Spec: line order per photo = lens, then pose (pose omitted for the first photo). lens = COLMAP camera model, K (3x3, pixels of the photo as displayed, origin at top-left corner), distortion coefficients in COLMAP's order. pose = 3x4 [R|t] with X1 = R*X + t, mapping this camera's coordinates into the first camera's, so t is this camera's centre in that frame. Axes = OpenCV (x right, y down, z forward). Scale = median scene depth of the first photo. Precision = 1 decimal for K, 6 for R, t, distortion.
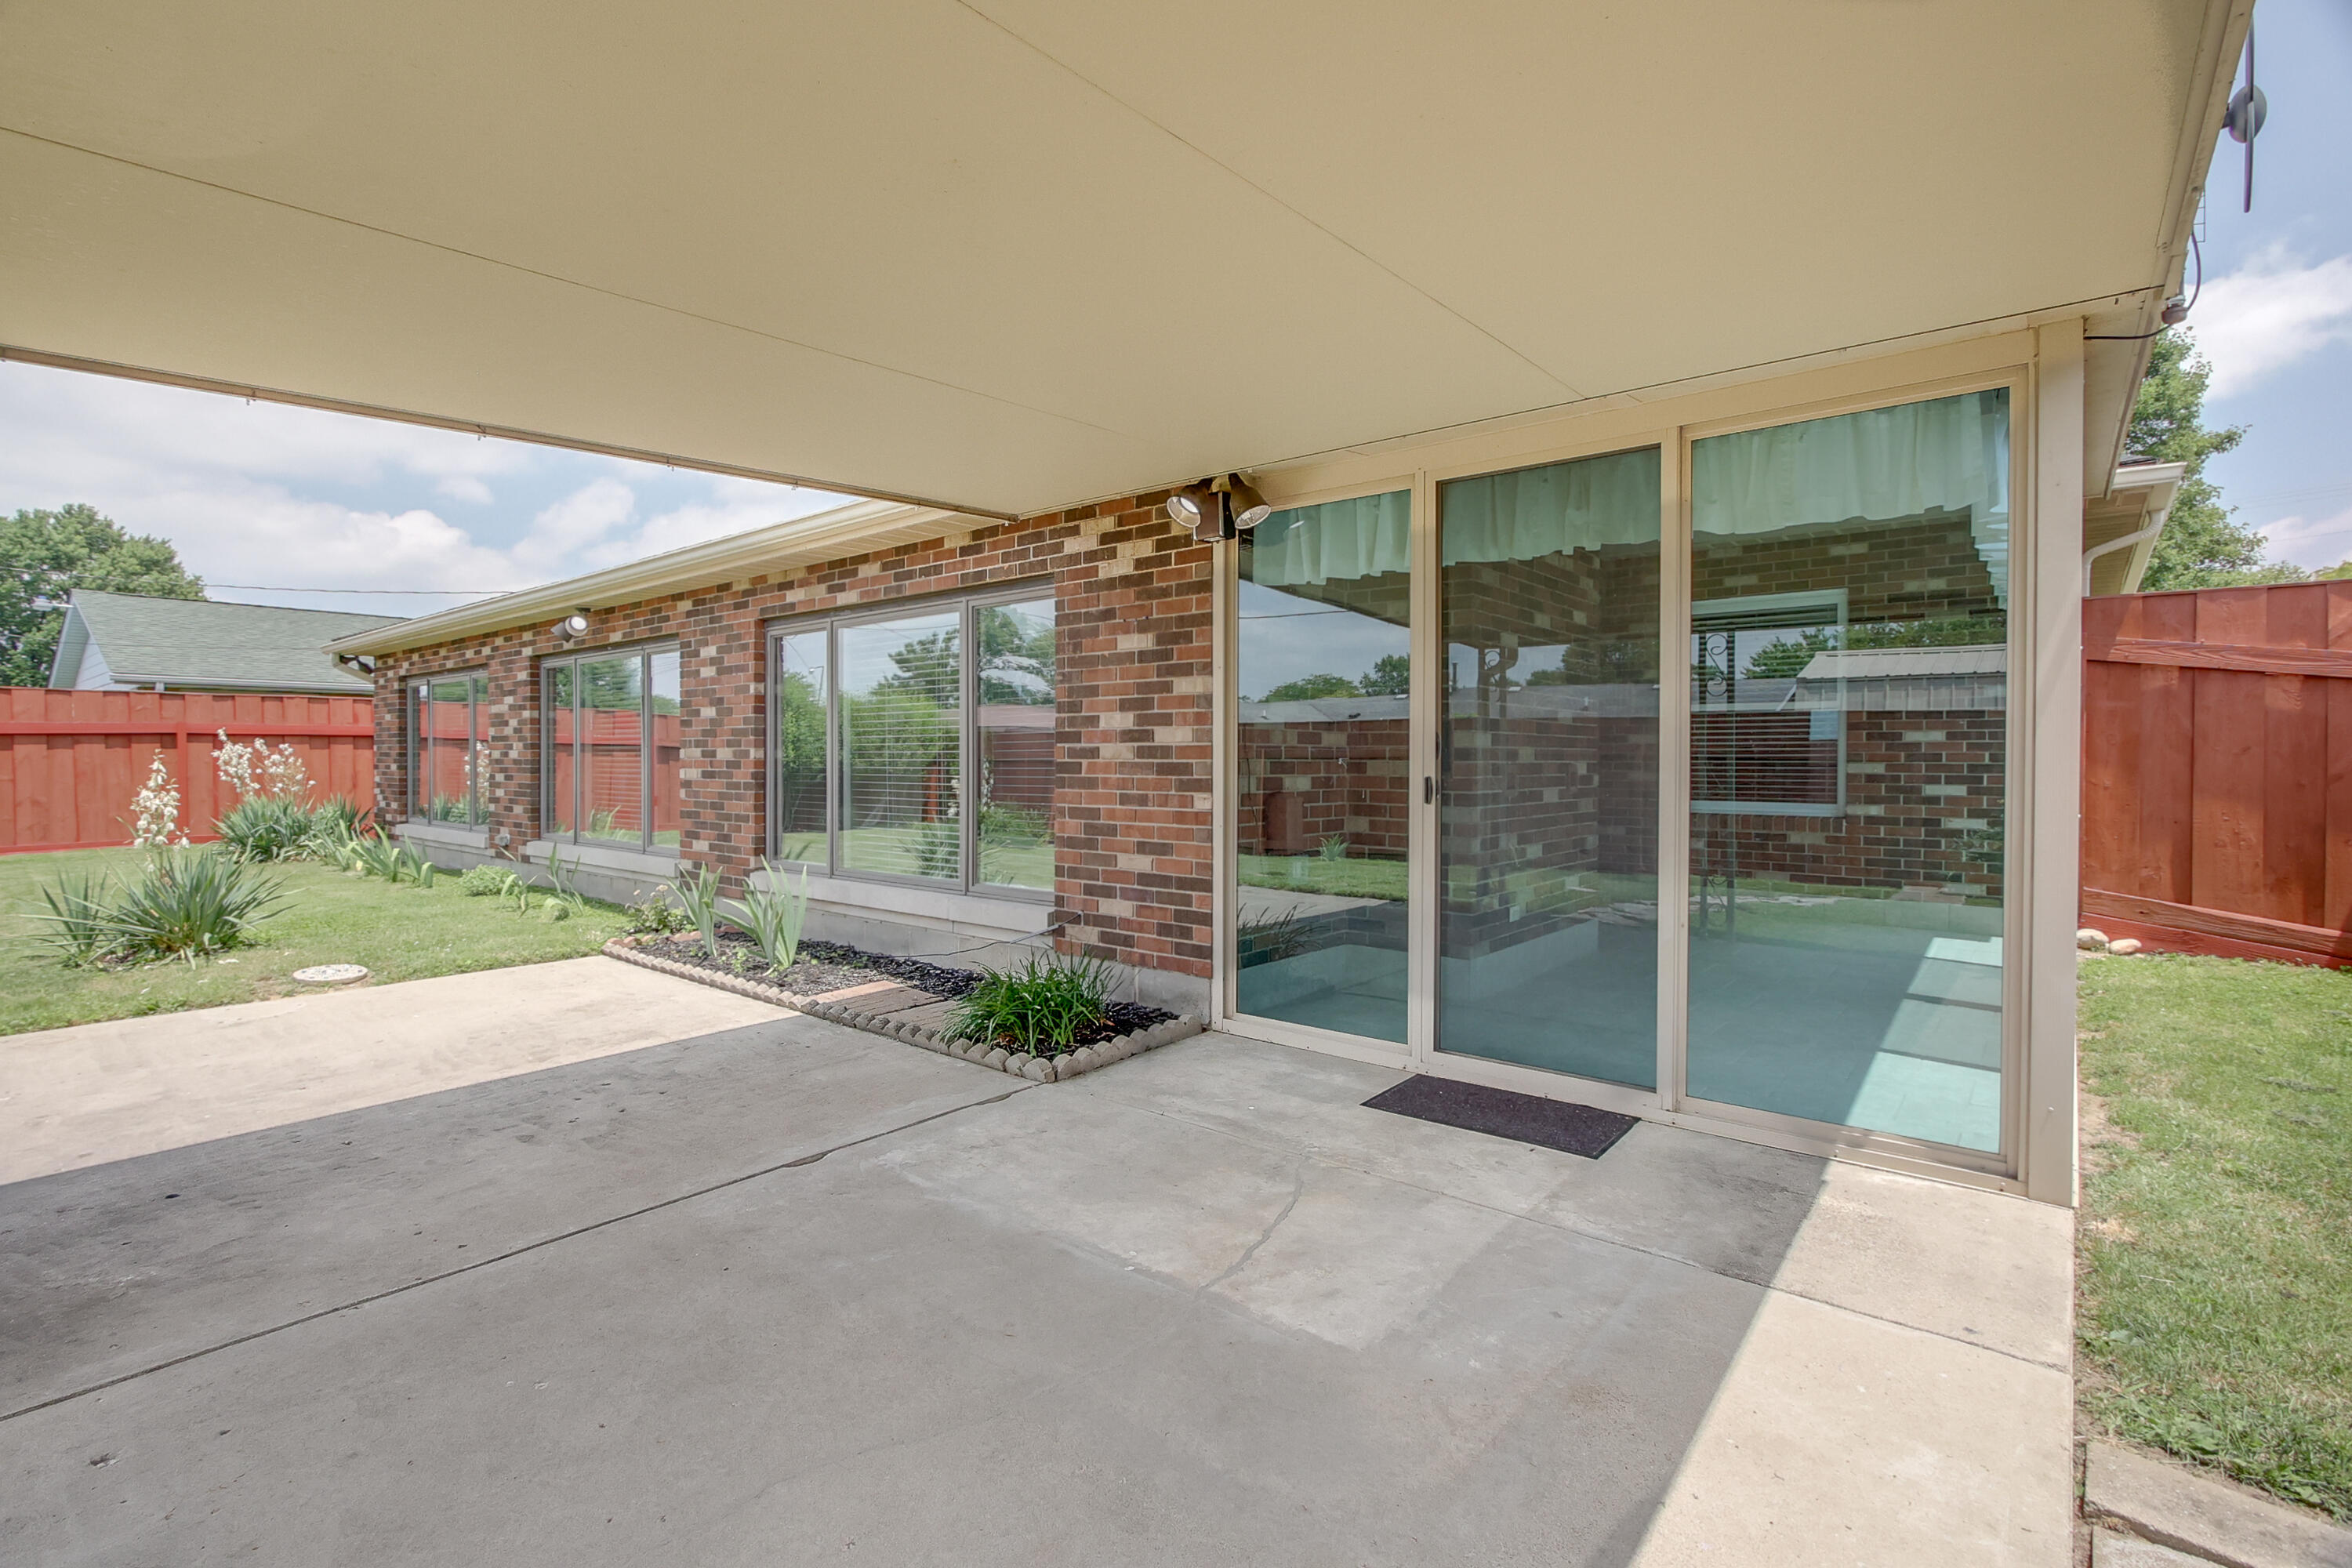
lens RADIAL K [[1075.9, 0, 1163.8], [0, 1075.9, 774.2], [0, 0, 1]] dist [-0.001901, -0.000368]
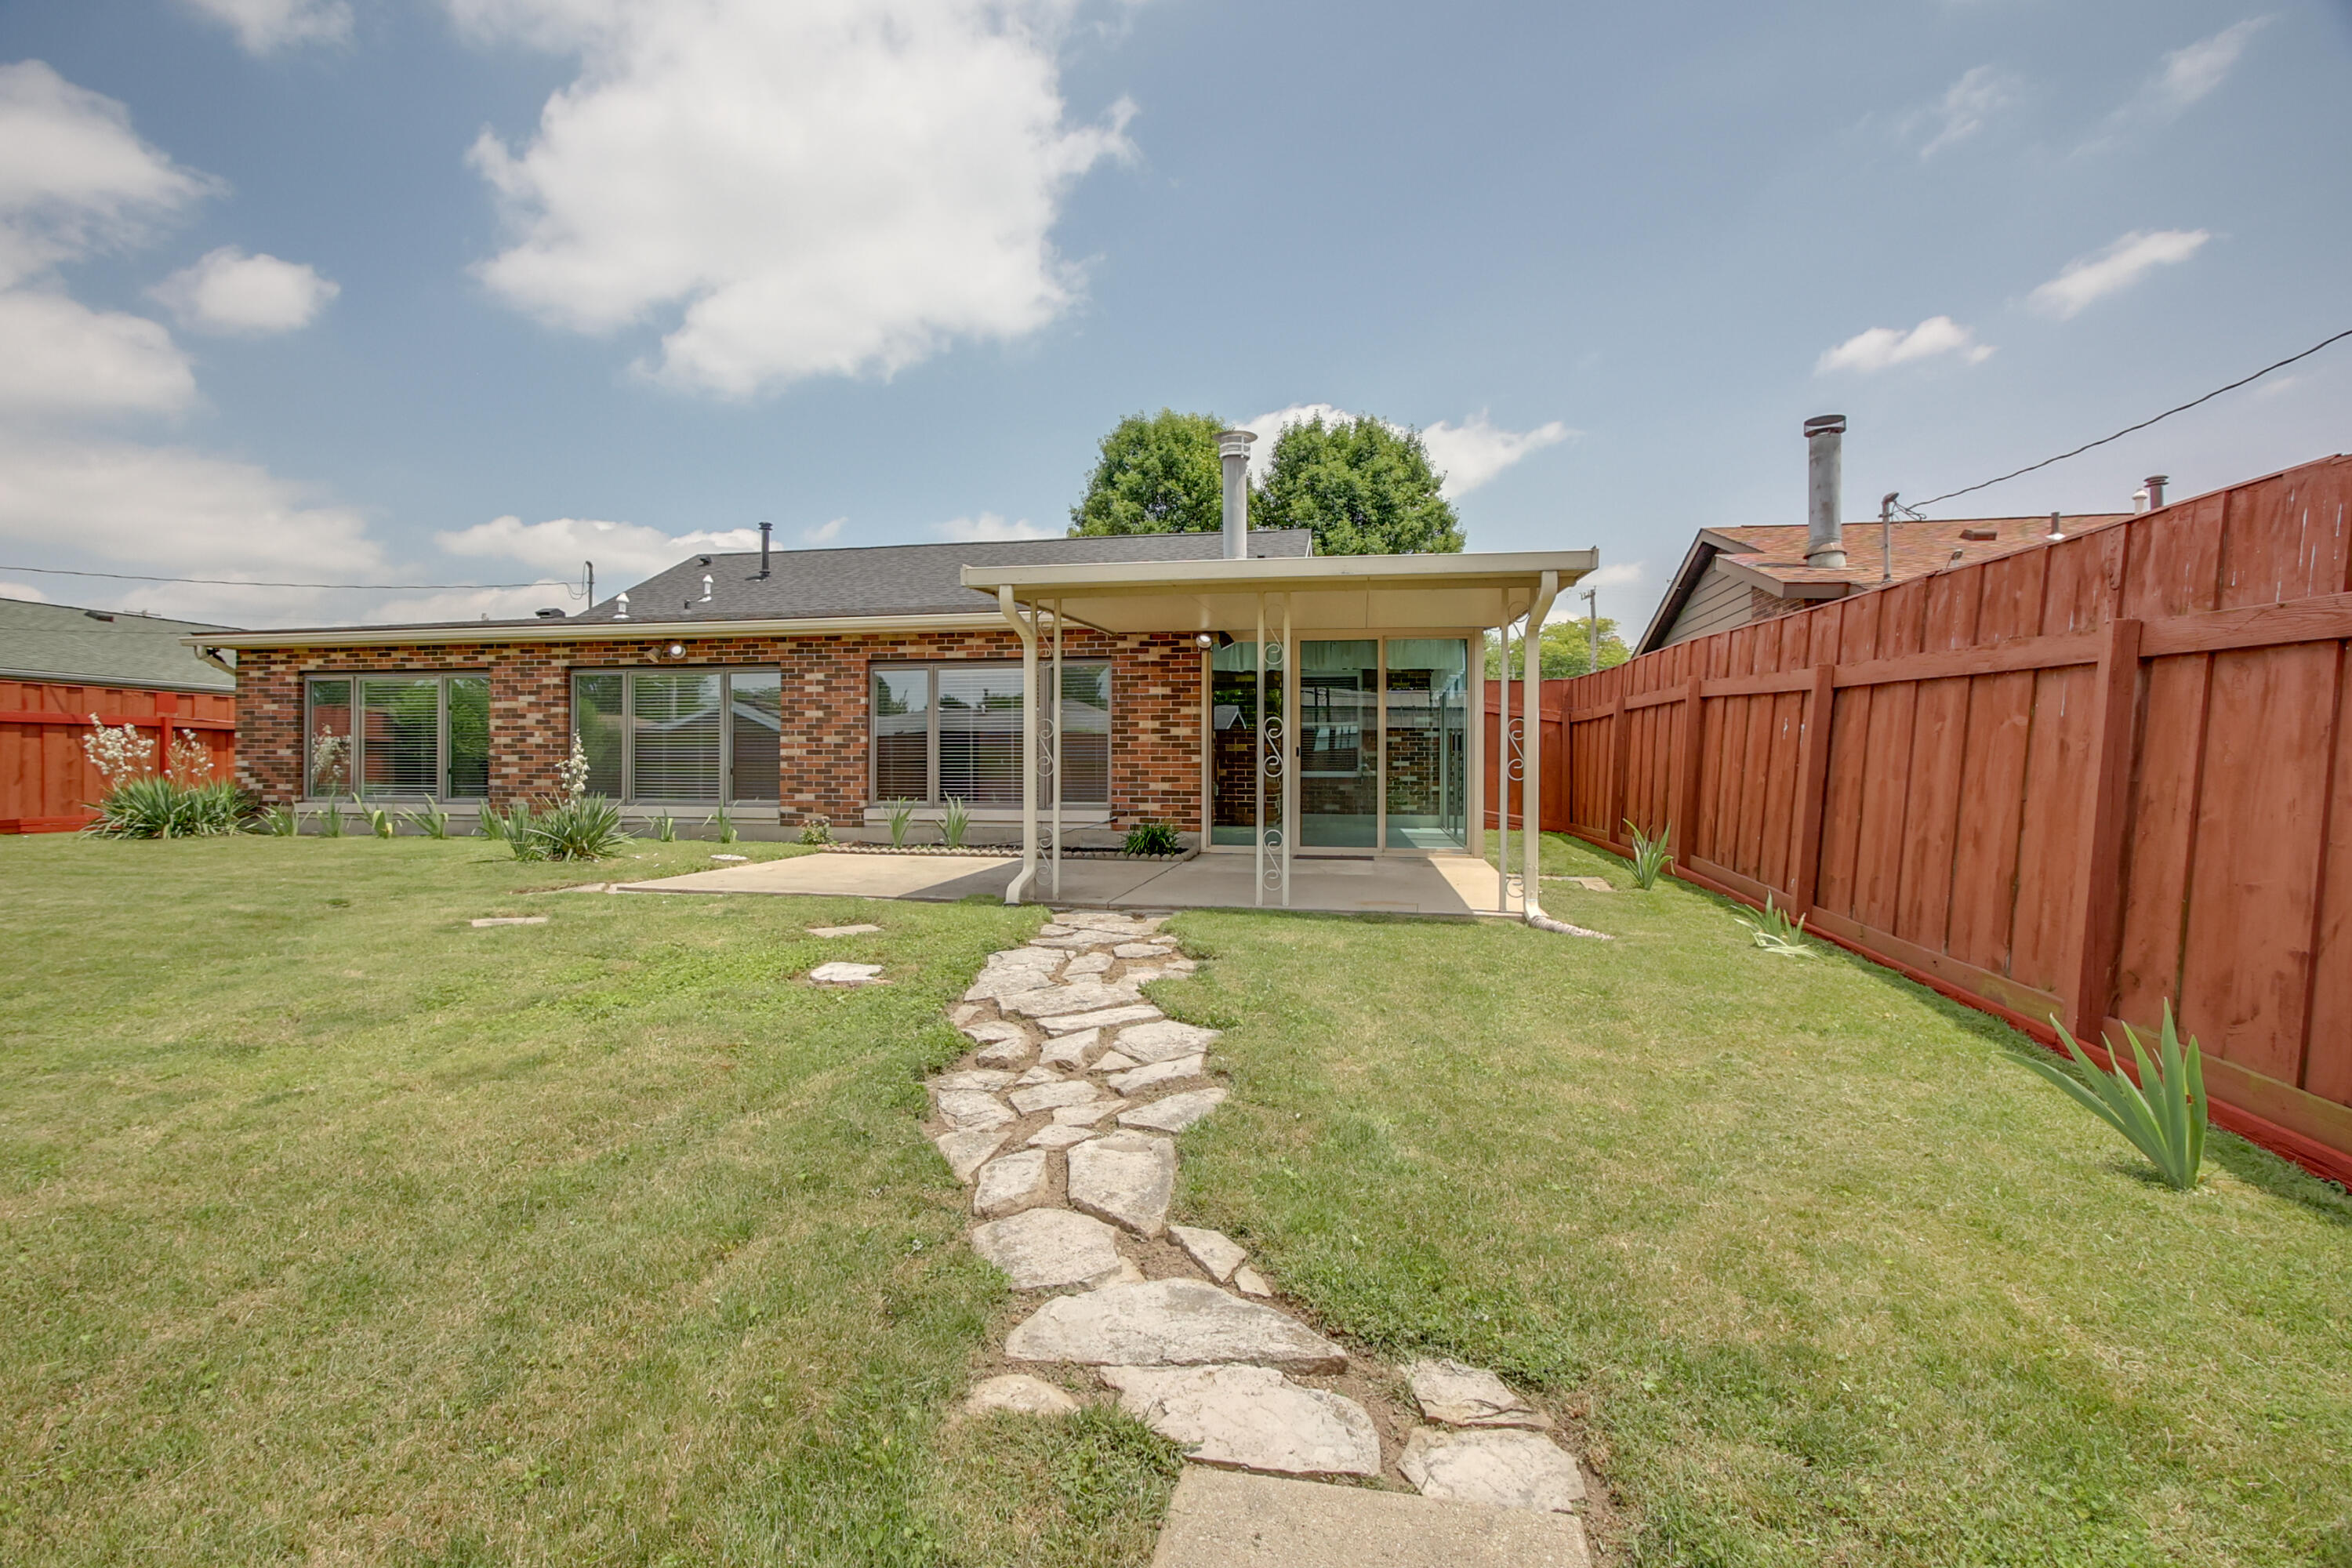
lens RADIAL K [[1075.9, 0, 1180.3], [0, 1075.9, 775.7], [0, 0, 1]] dist [-0.001901, -0.000368]
pose [[0.868174, -0.003473, 0.496248, -1.106892], [0.007012, 0.999962, -0.005269, 0.070636], [-0.496211, 0.008054, 0.868165, -0.998344]]
